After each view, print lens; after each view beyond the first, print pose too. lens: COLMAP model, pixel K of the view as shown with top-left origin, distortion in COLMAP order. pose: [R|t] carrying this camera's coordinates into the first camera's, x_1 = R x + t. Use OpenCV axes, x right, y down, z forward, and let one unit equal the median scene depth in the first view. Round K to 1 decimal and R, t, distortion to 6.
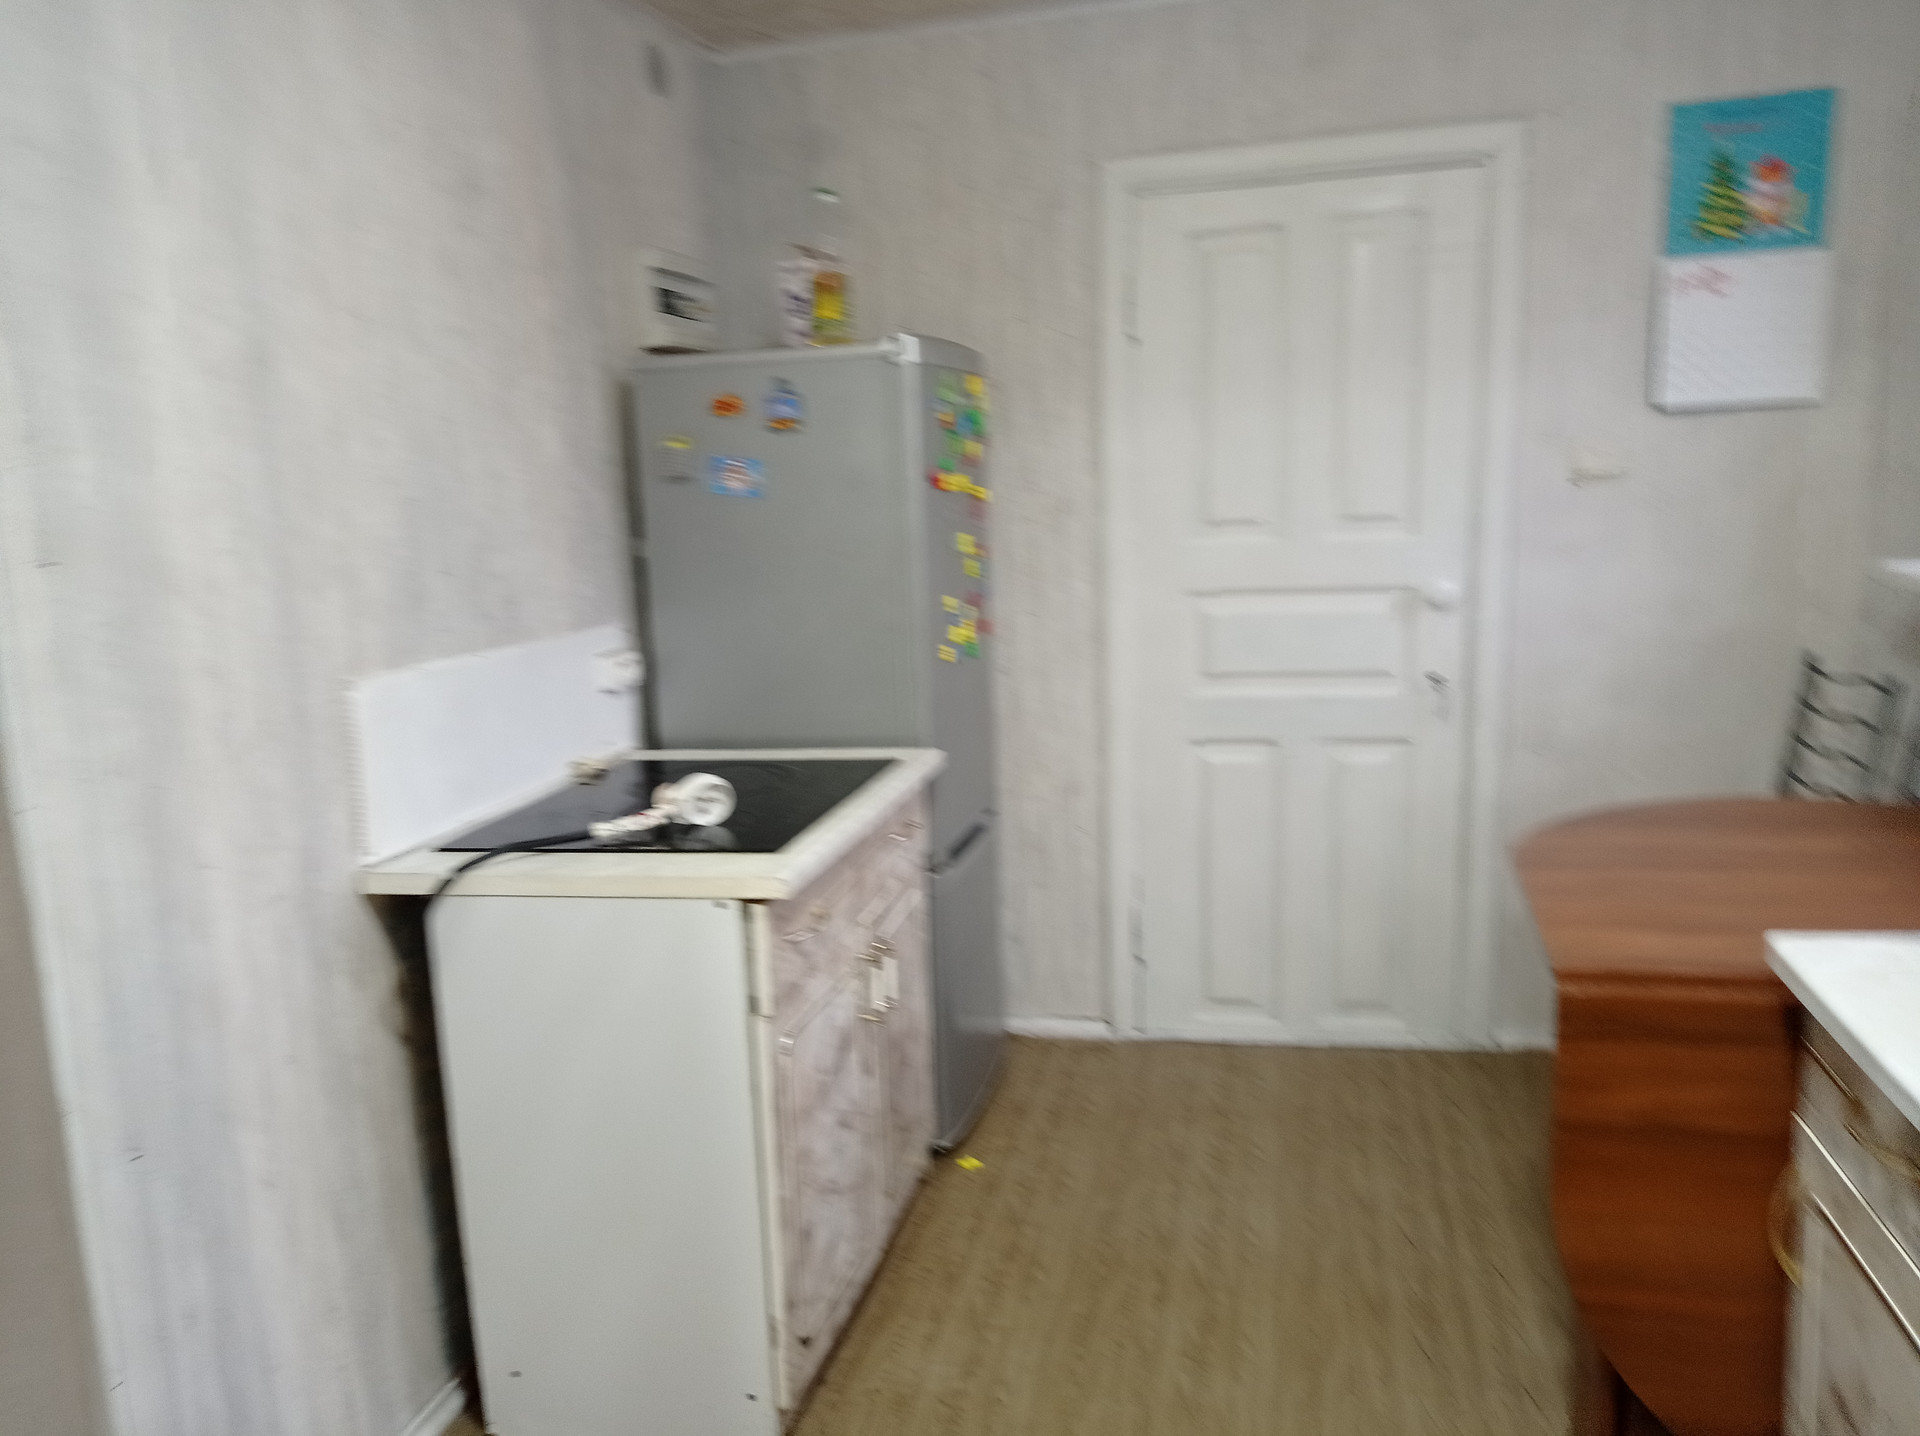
lens RADIAL K [[1414.5, 0, 952.7], [0, 1414.5, 750.0], [0, 0, 1]] dist [0.103625, -0.086679]
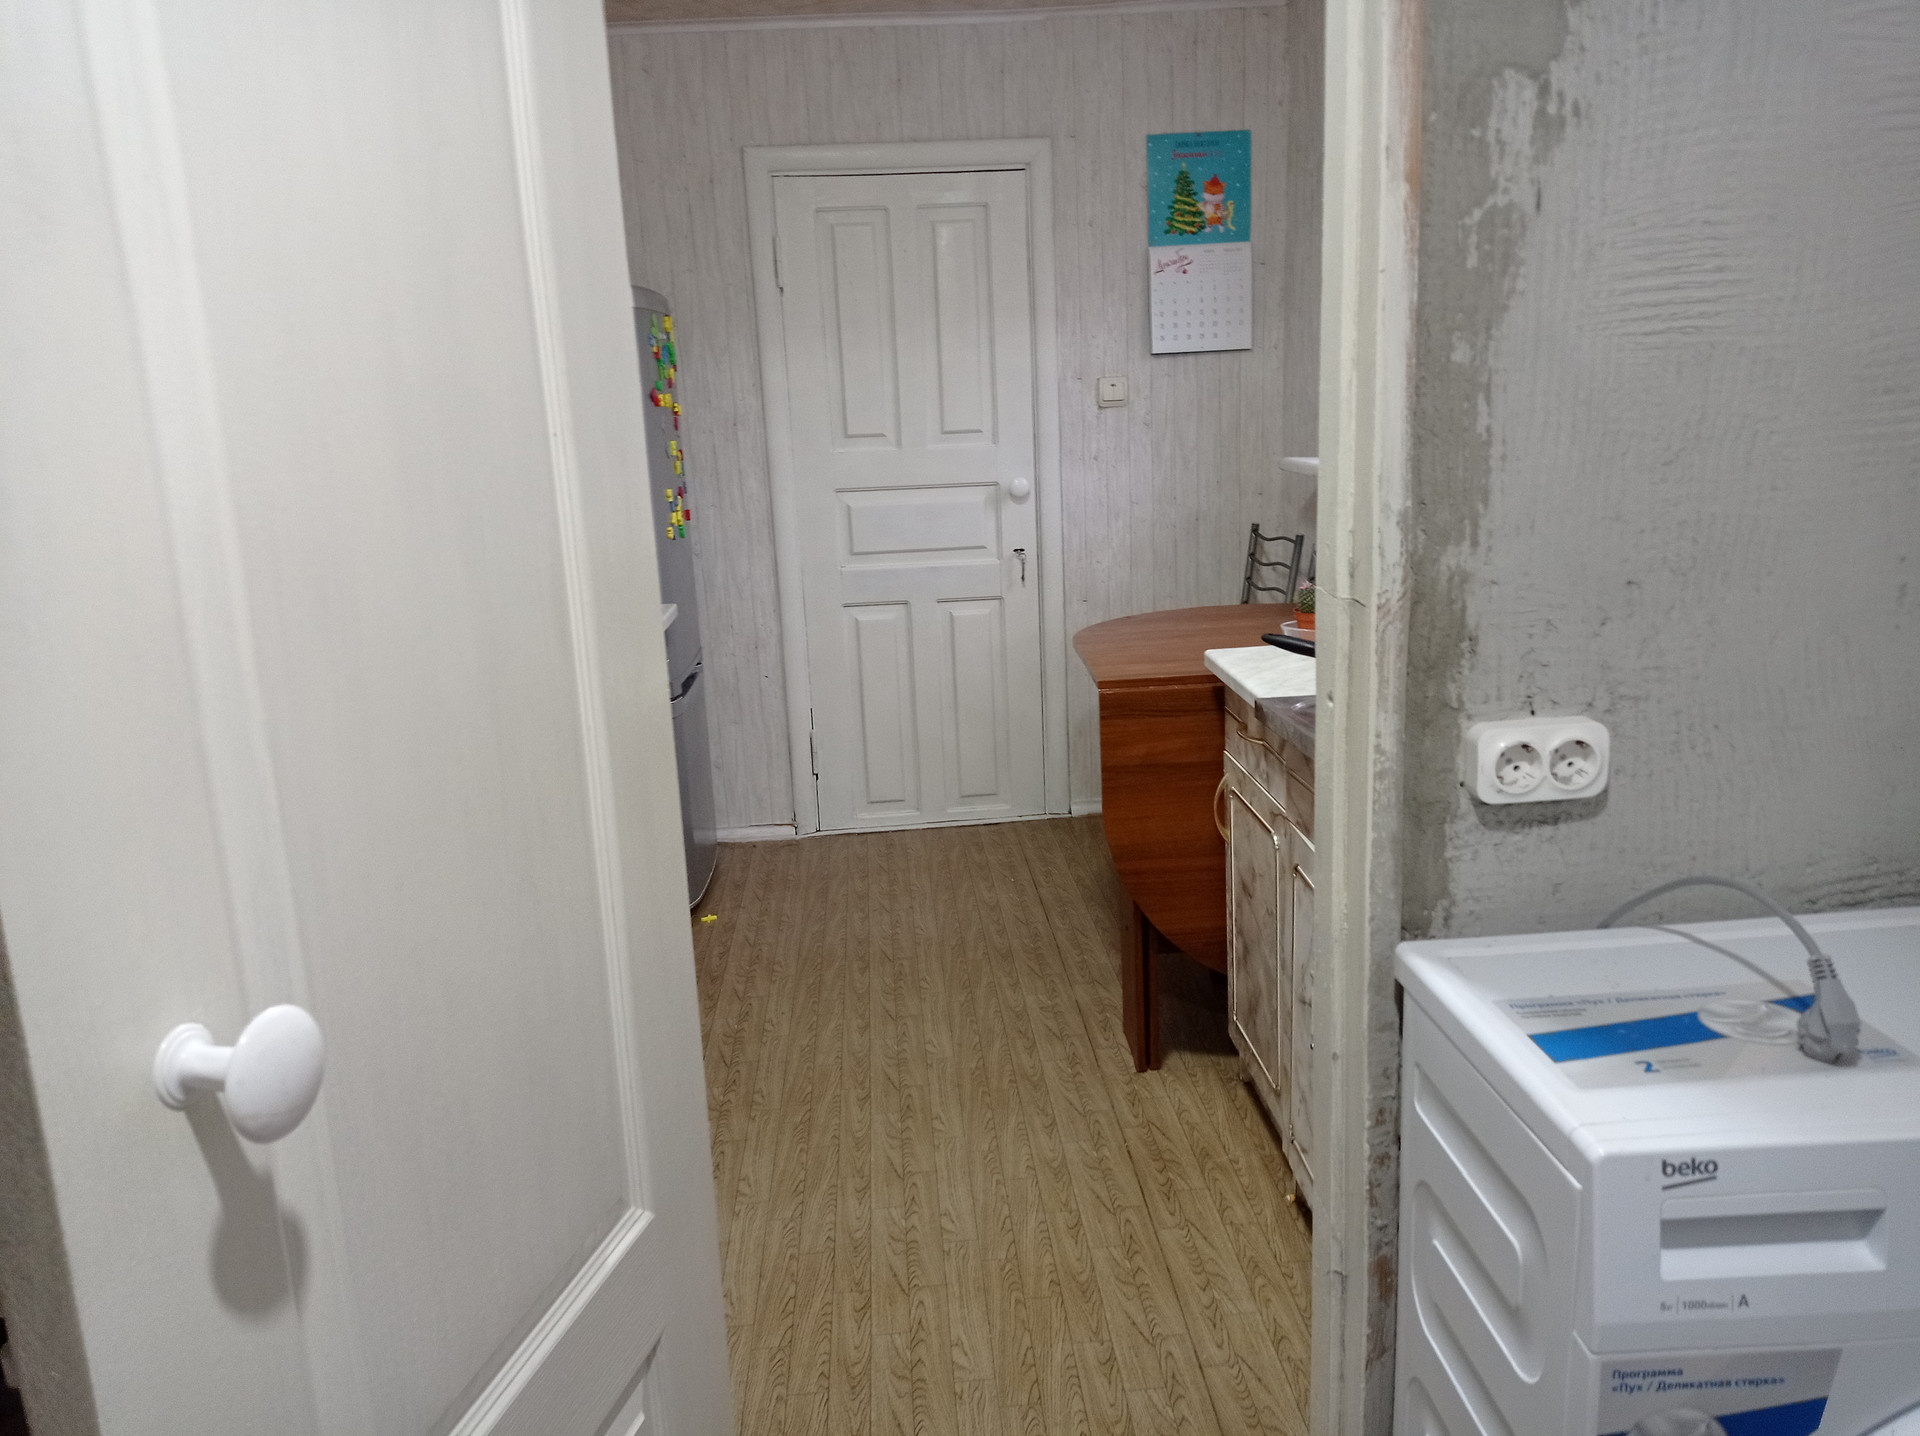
lens RADIAL K [[1444.4, 0, 960.0], [0, 1444.4, 718.0], [0, 0, 1]] dist [0.065654, -0.109852]
pose [[0.956082, -0.062629, 0.286329, -0.128620], [0.056346, 0.997956, 0.030139, 0.071125], [-0.287631, -0.012682, 0.957657, -0.327821]]
